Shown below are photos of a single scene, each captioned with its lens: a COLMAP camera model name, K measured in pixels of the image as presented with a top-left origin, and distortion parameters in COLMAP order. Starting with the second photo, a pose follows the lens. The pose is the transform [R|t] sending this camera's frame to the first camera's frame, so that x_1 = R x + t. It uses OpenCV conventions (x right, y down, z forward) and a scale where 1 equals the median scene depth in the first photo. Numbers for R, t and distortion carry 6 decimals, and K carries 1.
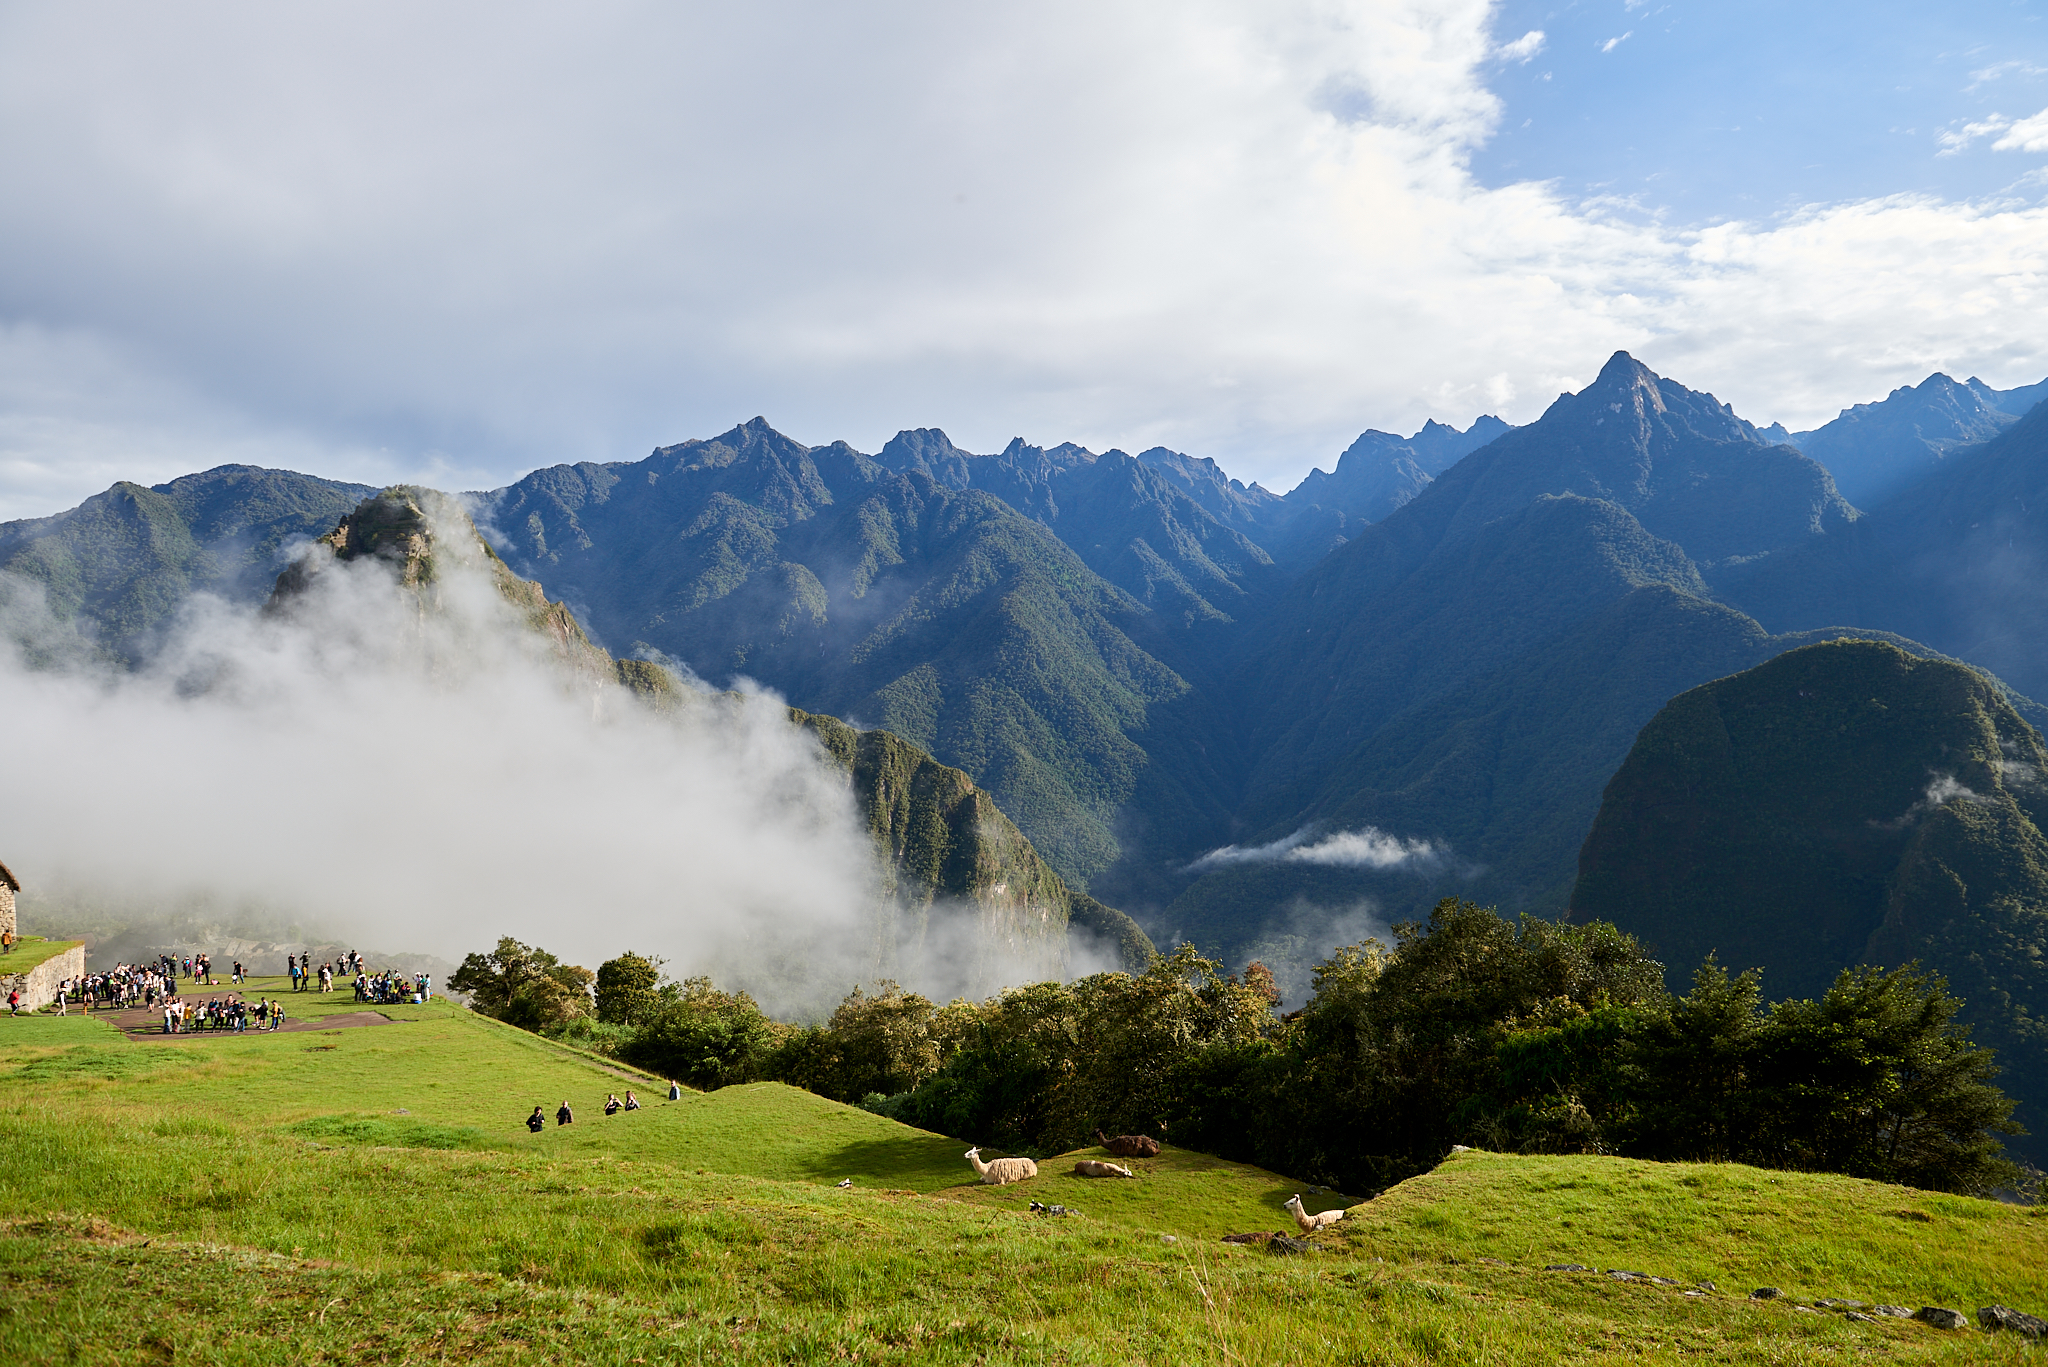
lens RADIAL K [[1412.2, 0, 1032.3], [0, 1412.2, 693.2], [0, 0, 1]] dist [0.003419, 0.003472]
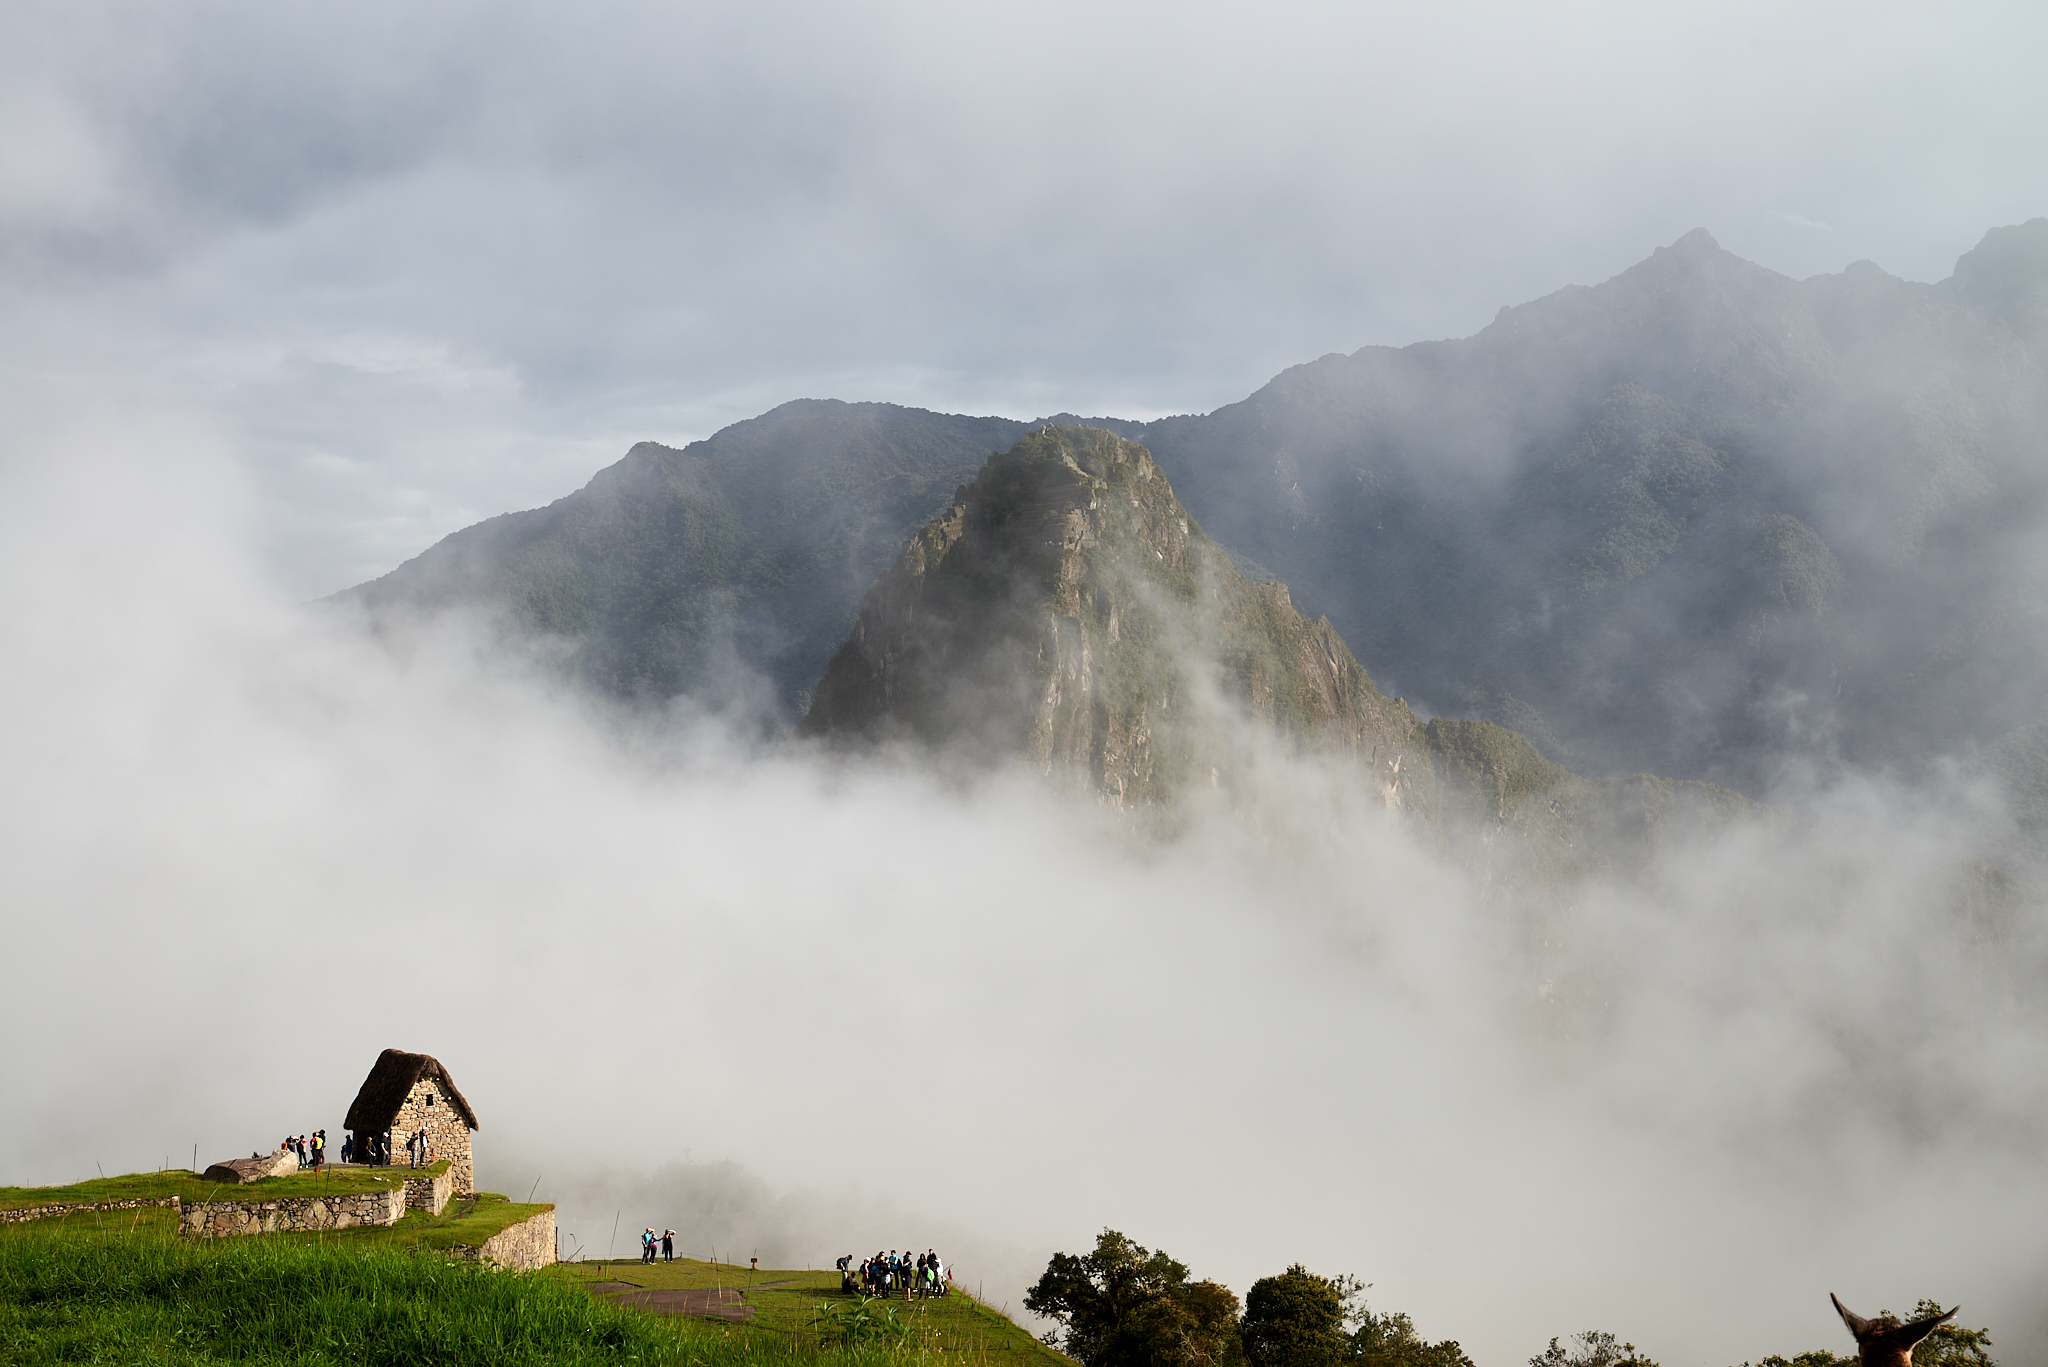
lens RADIAL K [[2799.2, 0, 1036.3], [0, 2799.2, 664.3], [0, 0, 1]] dist [0.037829, 0.000000]
pose [[0.906191, -0.032033, -0.421653, 0.134017], [0.016864, 0.999071, -0.039657, -0.031246], [0.422532, 0.028826, 0.905890, -0.156337]]
